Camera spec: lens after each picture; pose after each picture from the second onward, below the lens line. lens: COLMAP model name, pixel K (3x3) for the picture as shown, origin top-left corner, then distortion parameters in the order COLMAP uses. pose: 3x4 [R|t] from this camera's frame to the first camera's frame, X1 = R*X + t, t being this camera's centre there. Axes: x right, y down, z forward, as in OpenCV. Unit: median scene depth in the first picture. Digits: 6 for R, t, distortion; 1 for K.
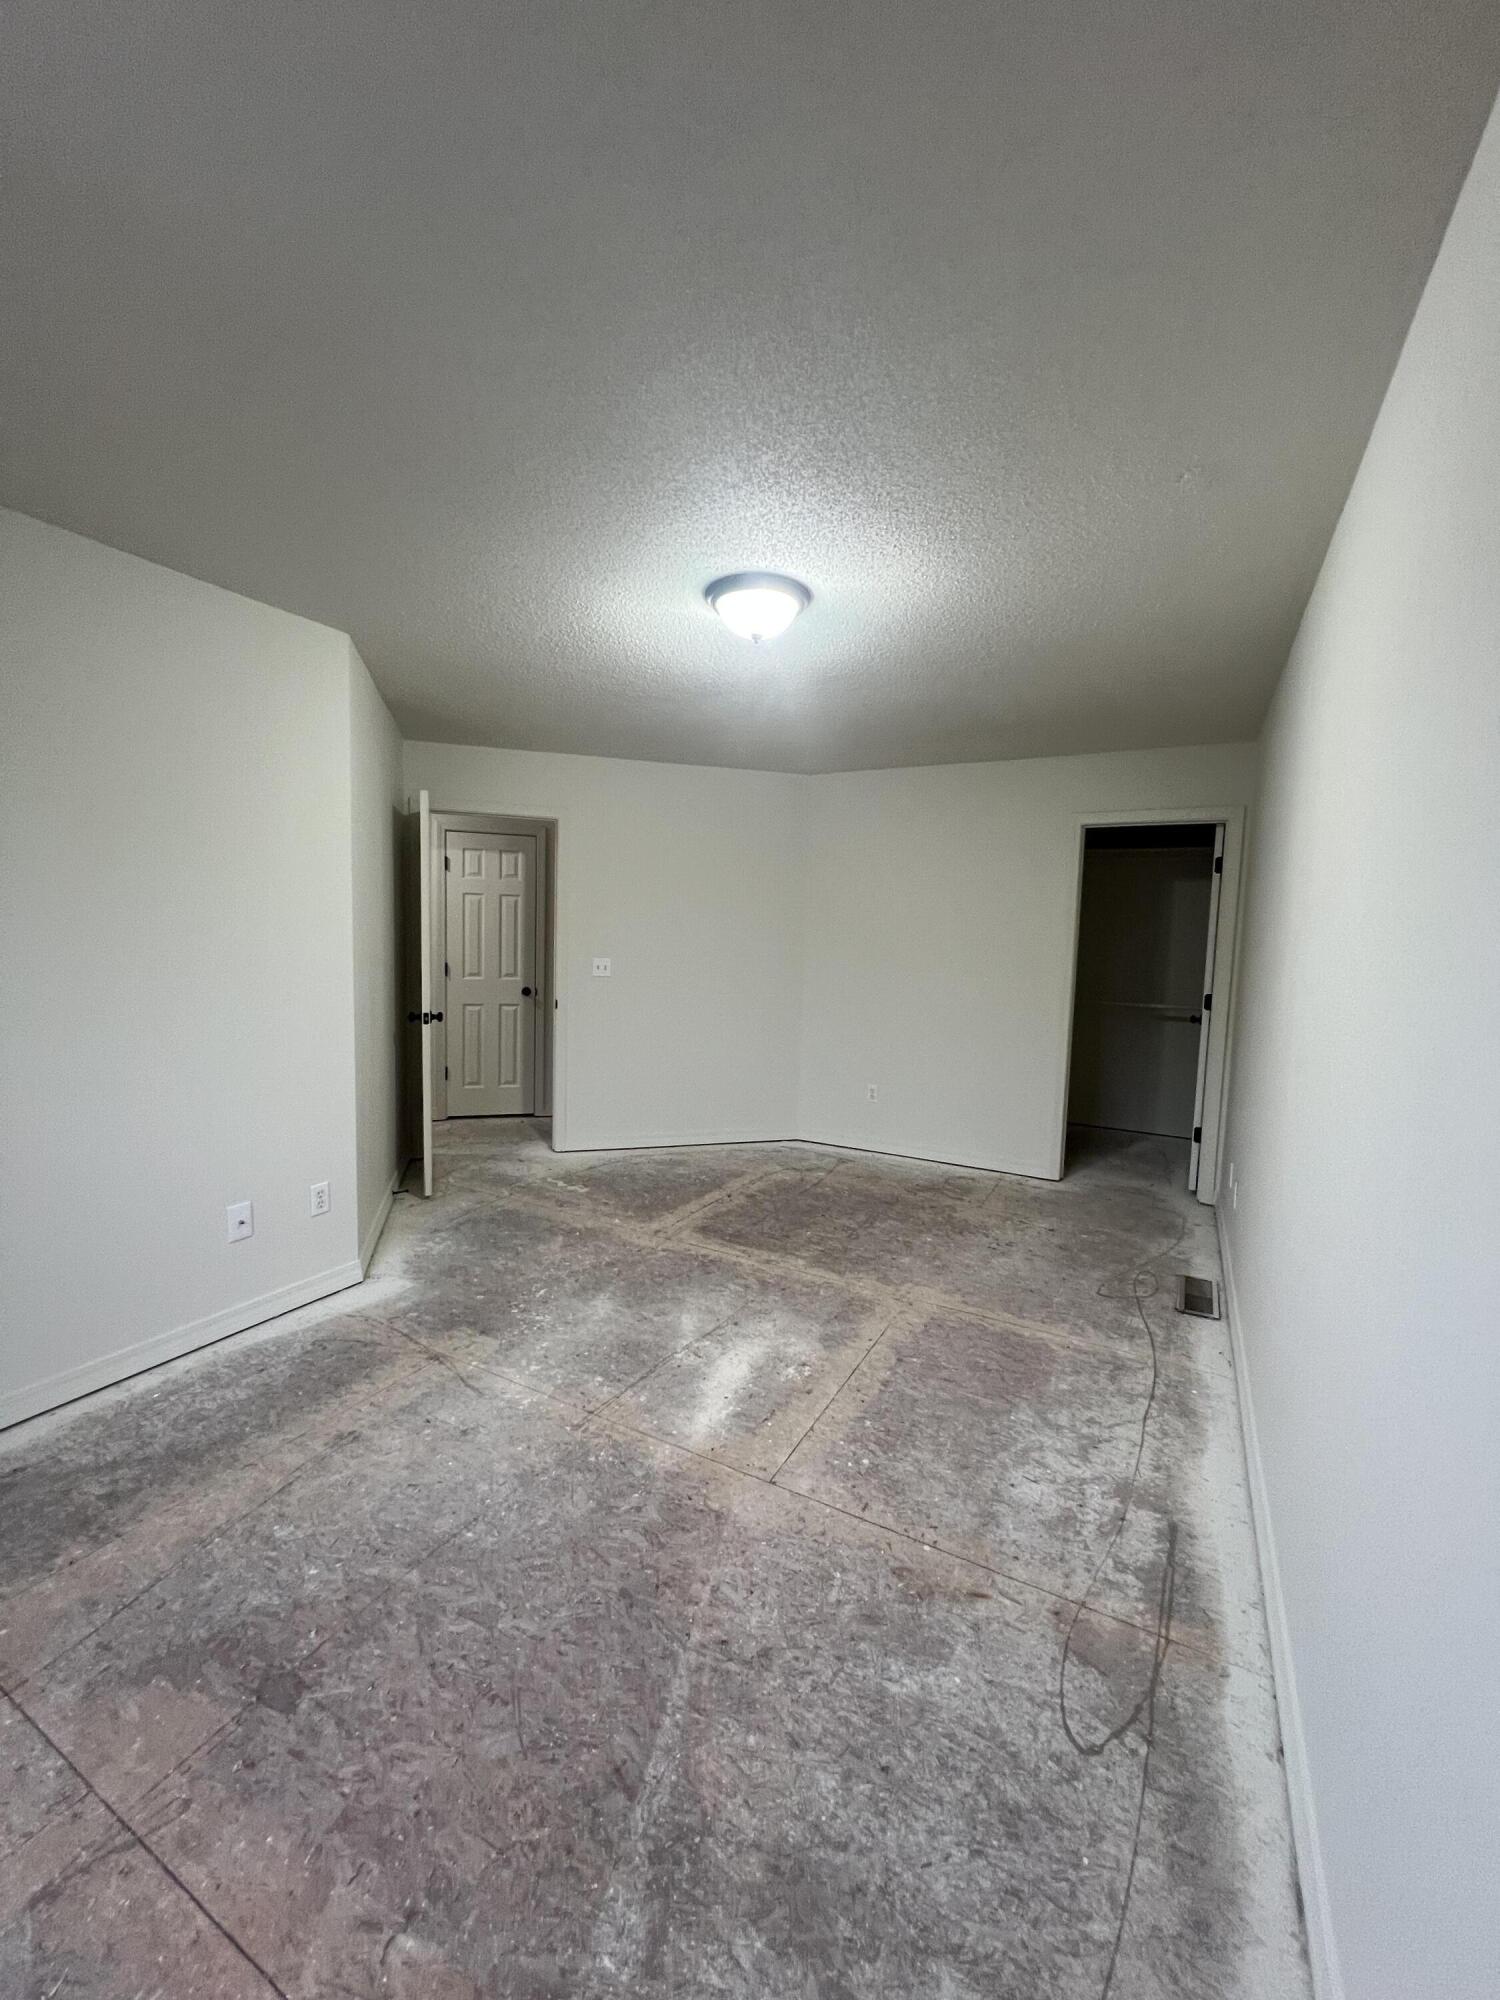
lens RADIAL K [[798.9, 0, 746.7], [0, 798.9, 1002.4], [0, 0, 1]] dist [-0.000994, 0.000187]
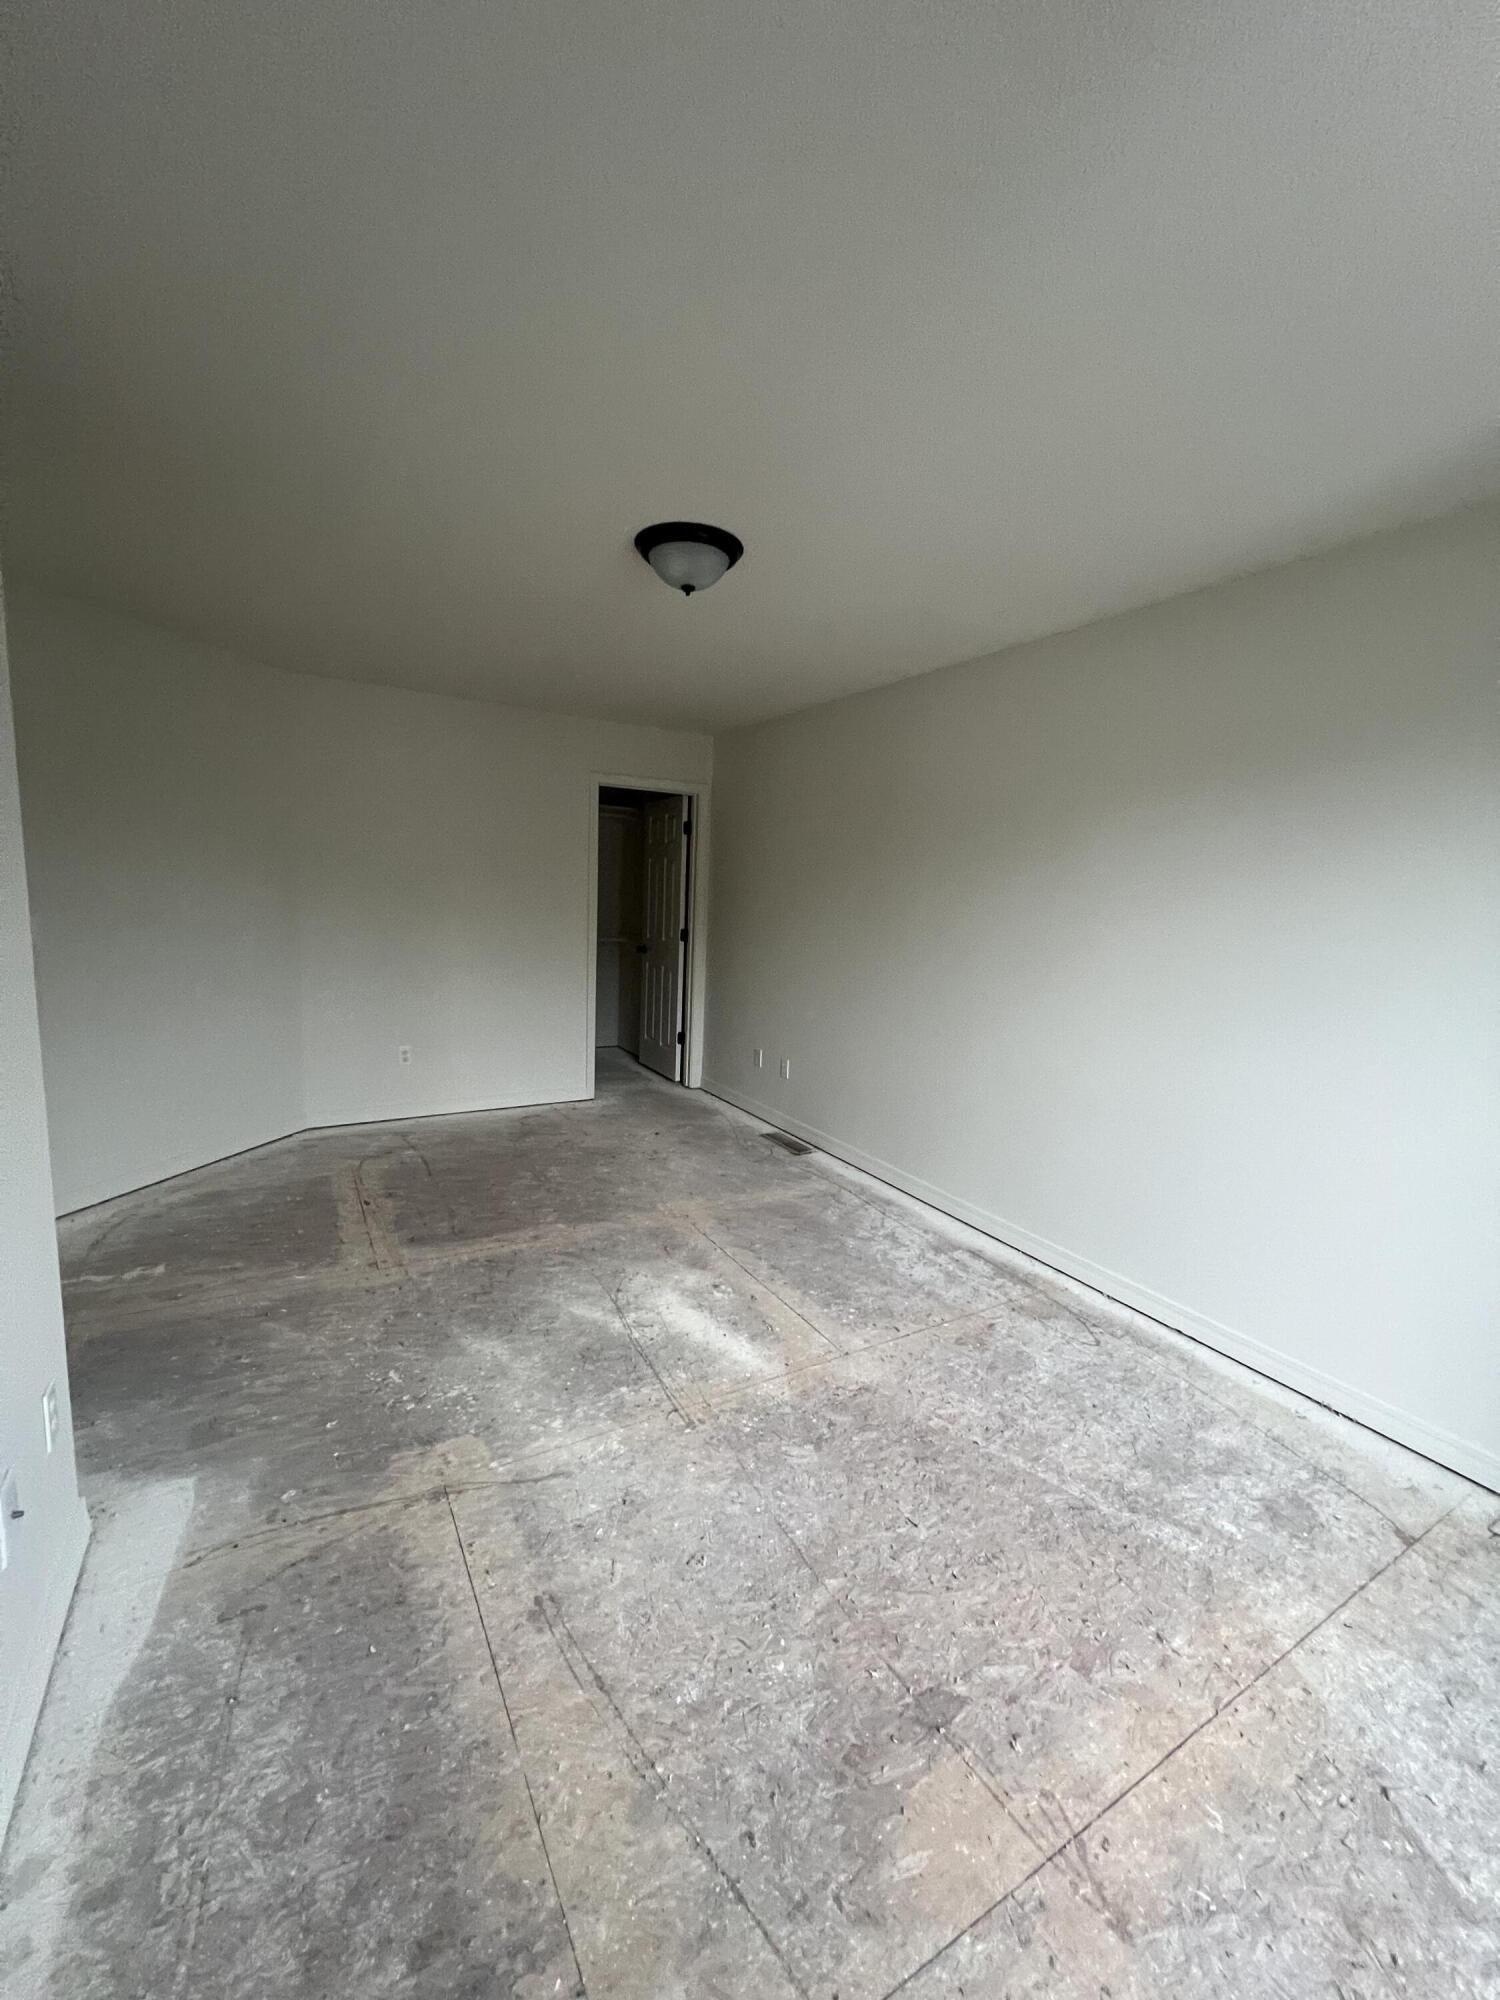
lens RADIAL K [[798.9, 0, 746.7], [0, 798.9, 1002.4], [0, 0, 1]] dist [-0.000994, 0.000187]
pose [[0.514784, -0.124080, 0.848293, -0.723044], [0.047748, 0.992085, 0.116136, -0.057429], [-0.855989, -0.019281, 0.516634, 0.363060]]
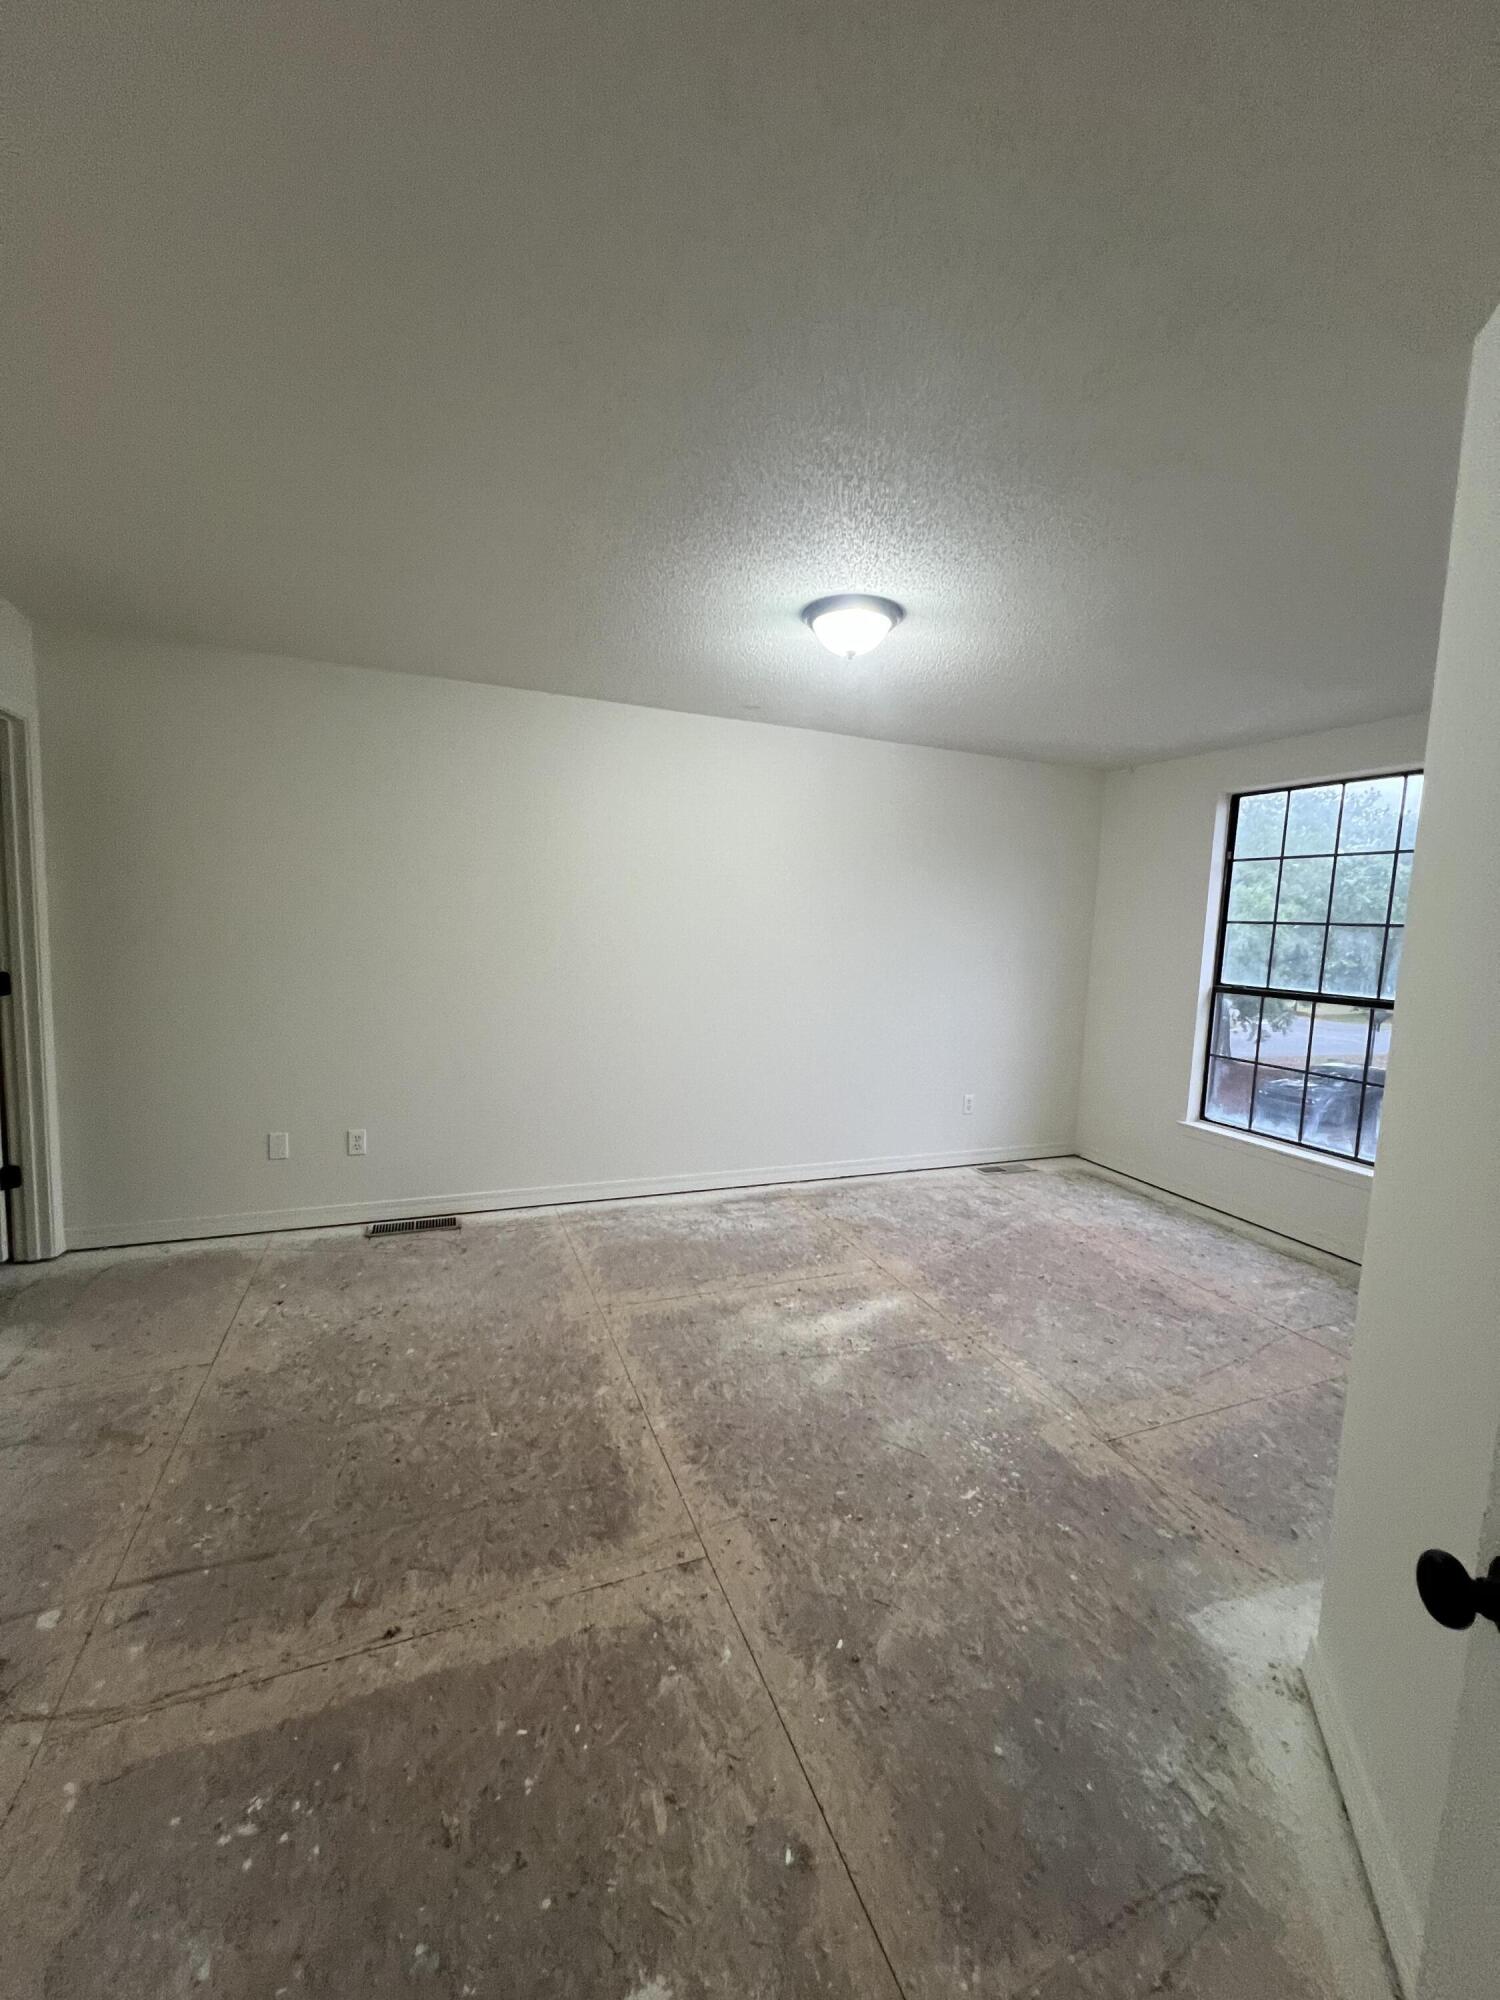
lens RADIAL K [[798.9, 0, 746.7], [0, 798.9, 1002.4], [0, 0, 1]] dist [-0.000994, 0.000187]
pose [[-0.771386, -0.122238, 0.624516, -0.511117], [-0.004708, 0.982447, 0.186482, -0.173263], [-0.636350, 0.140910, -0.758422, 1.671415]]
